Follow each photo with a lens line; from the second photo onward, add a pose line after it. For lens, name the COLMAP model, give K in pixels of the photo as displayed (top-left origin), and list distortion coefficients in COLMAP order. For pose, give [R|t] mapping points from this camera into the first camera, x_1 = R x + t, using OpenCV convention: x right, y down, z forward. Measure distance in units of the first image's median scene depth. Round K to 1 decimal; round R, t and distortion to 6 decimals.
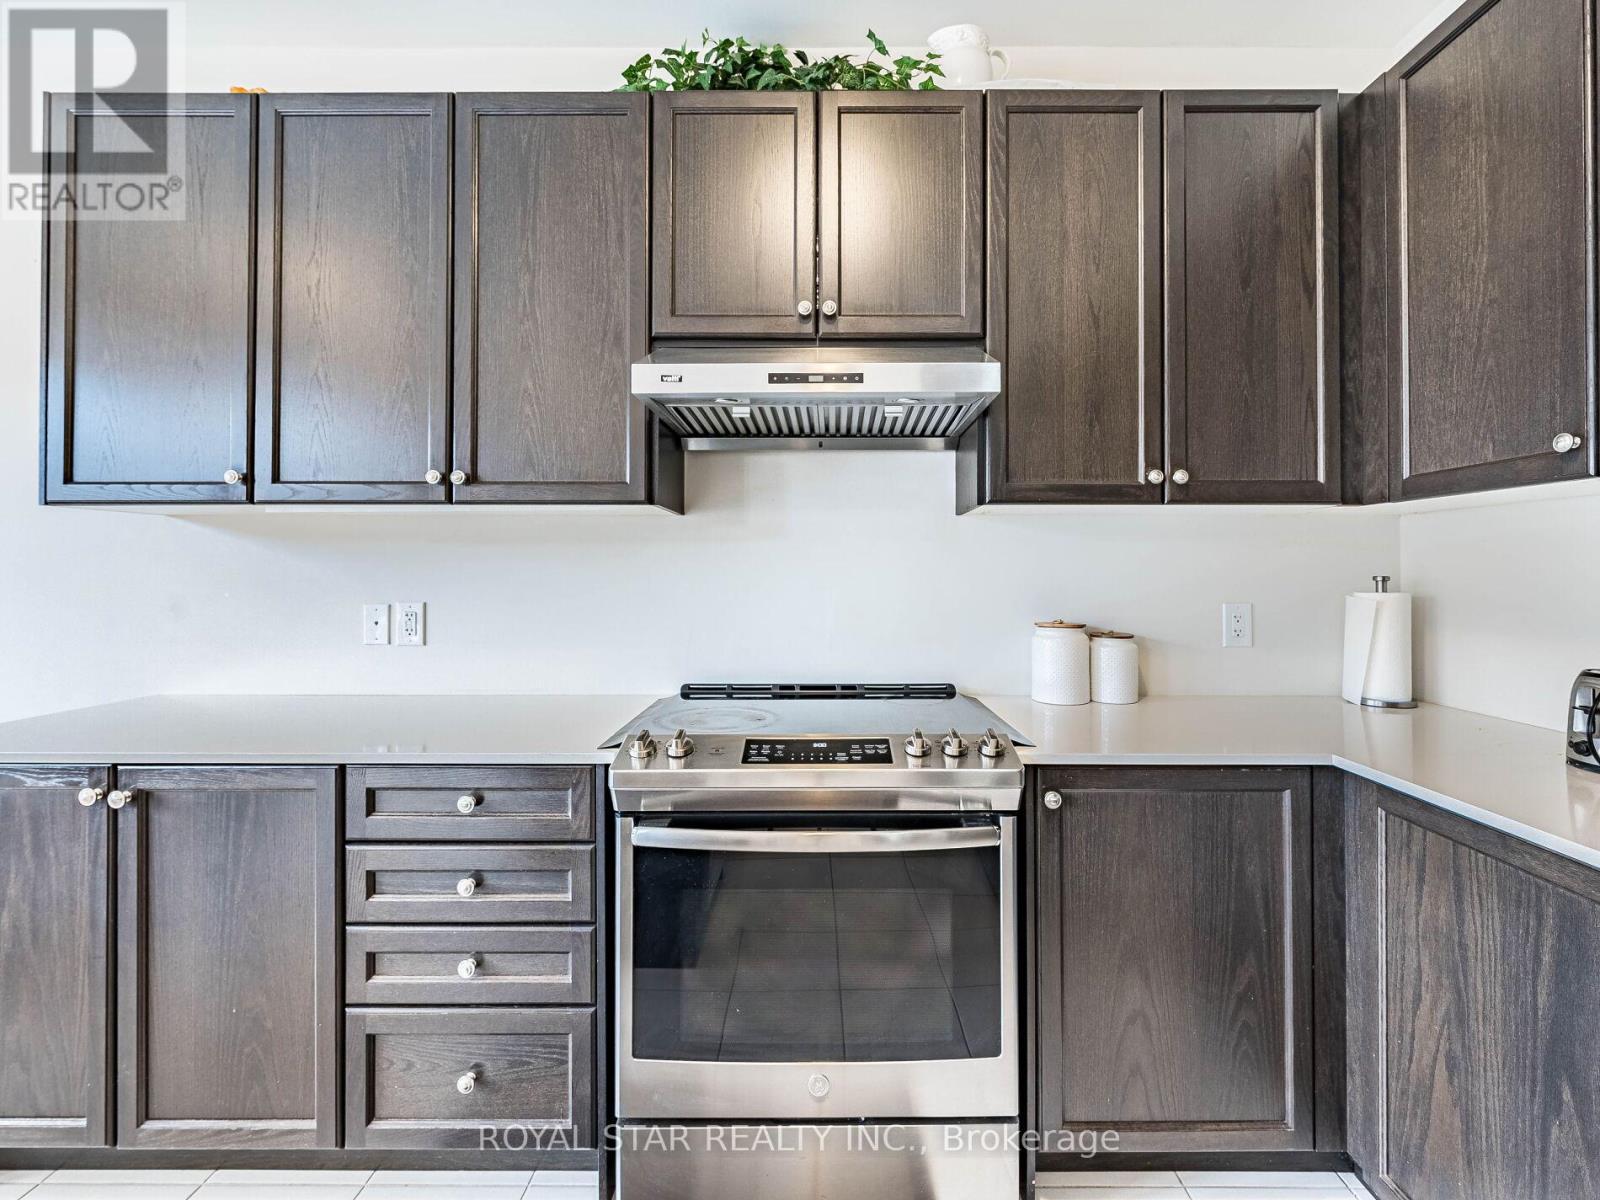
lens RADIAL K [[717.8, 0, 822.0], [0, 717.8, 563.7], [0, 0, 1]] dist [-0.001434, -0.000059]
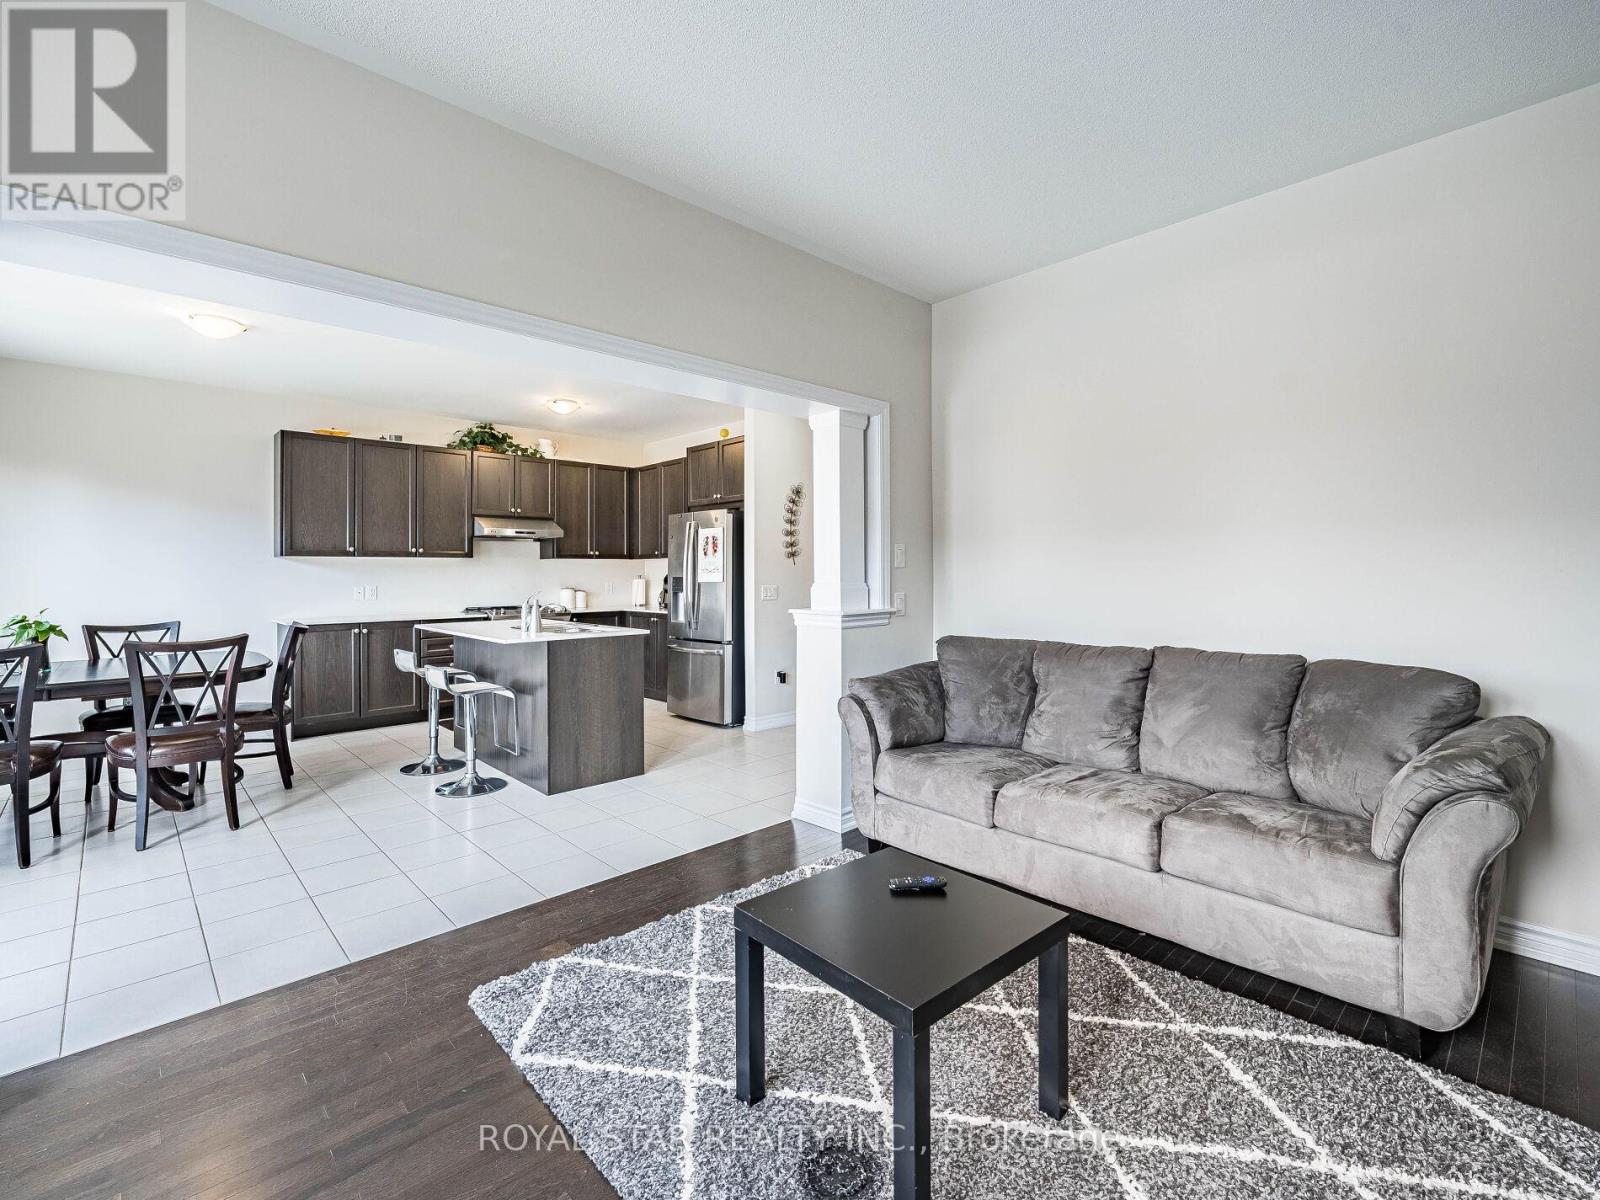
lens RADIAL K [[717.8, 0, 784.6], [0, 717.8, 571.0], [0, 0, 1]] dist [-0.001434, -0.000059]
pose [[0.731513, -0.003405, 0.681819, -1.713348], [-0.001598, 0.999976, 0.006708, -0.042182], [-0.681826, -0.005996, 0.731490, -3.101629]]
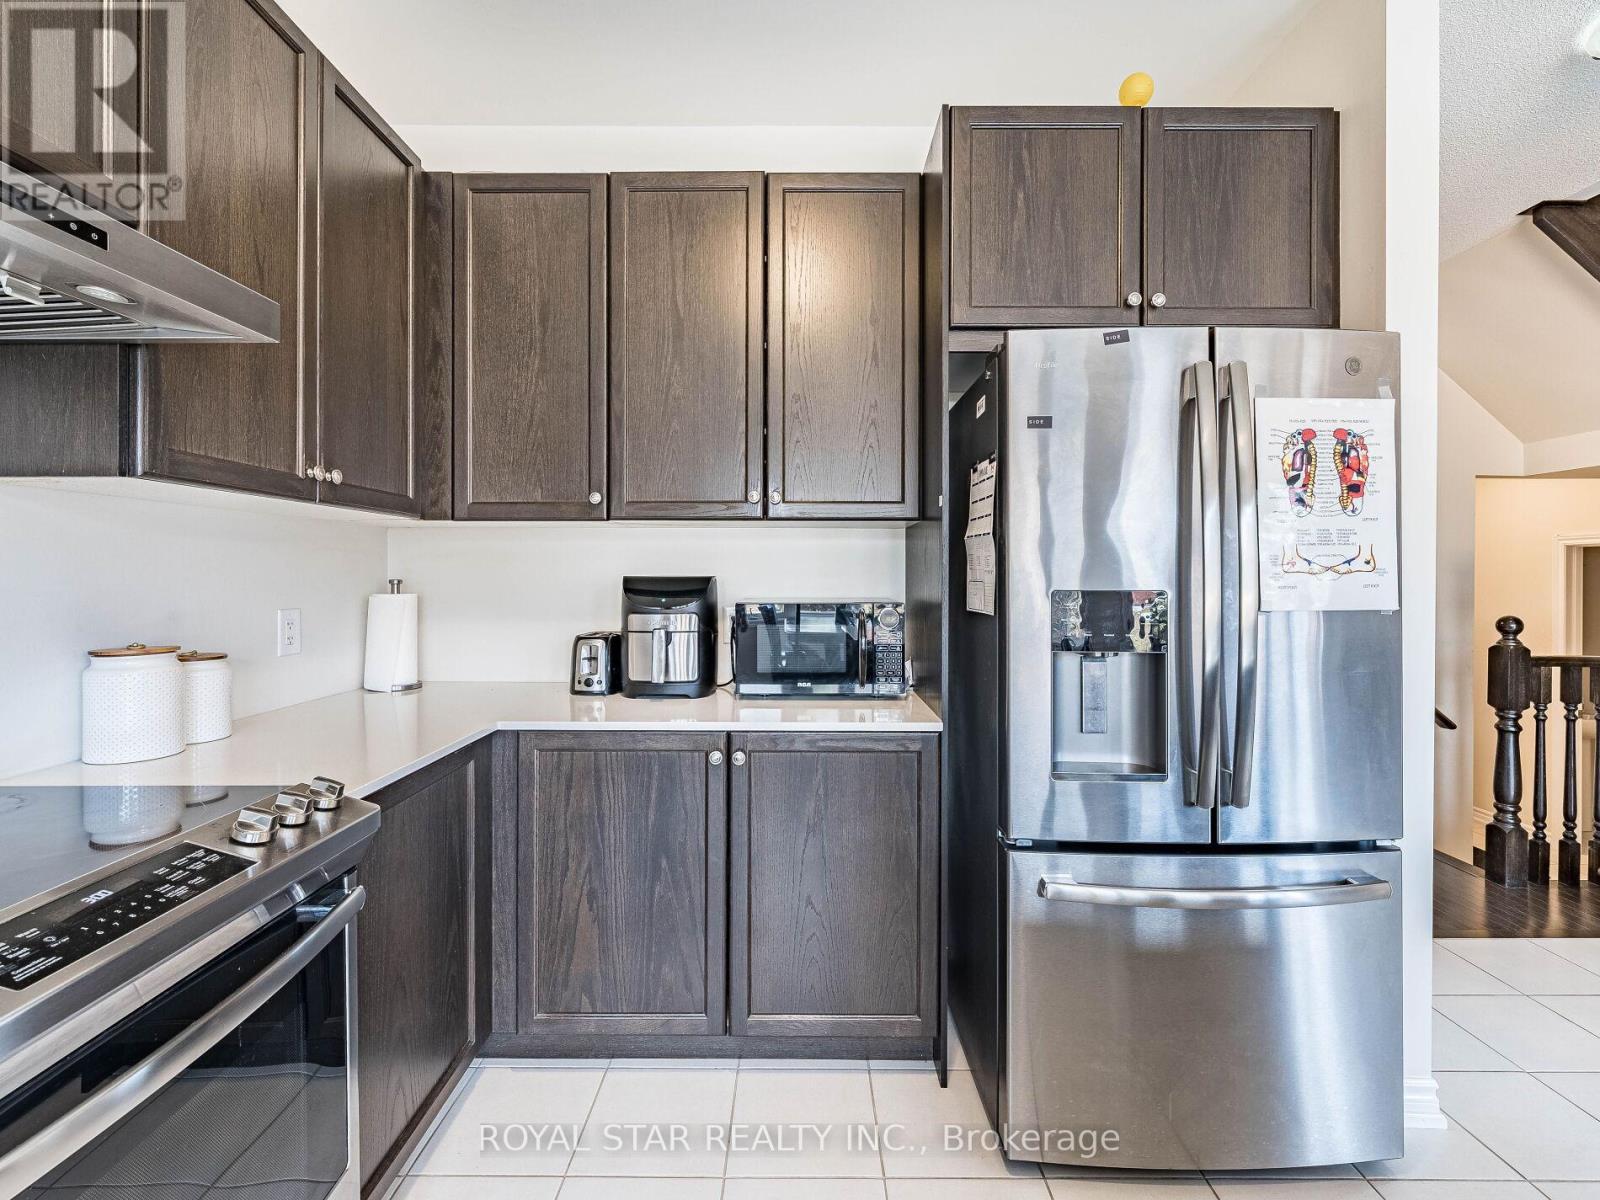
lens RADIAL K [[717.8, 0, 807.3], [0, 717.8, 580.3], [0, 0, 1]] dist [-0.001434, -0.000059]
pose [[-0.006866, -0.006432, 0.999956, -0.462873], [-0.012976, 0.999896, 0.006343, 0.002264], [-0.999892, -0.012932, -0.006948, 0.390158]]
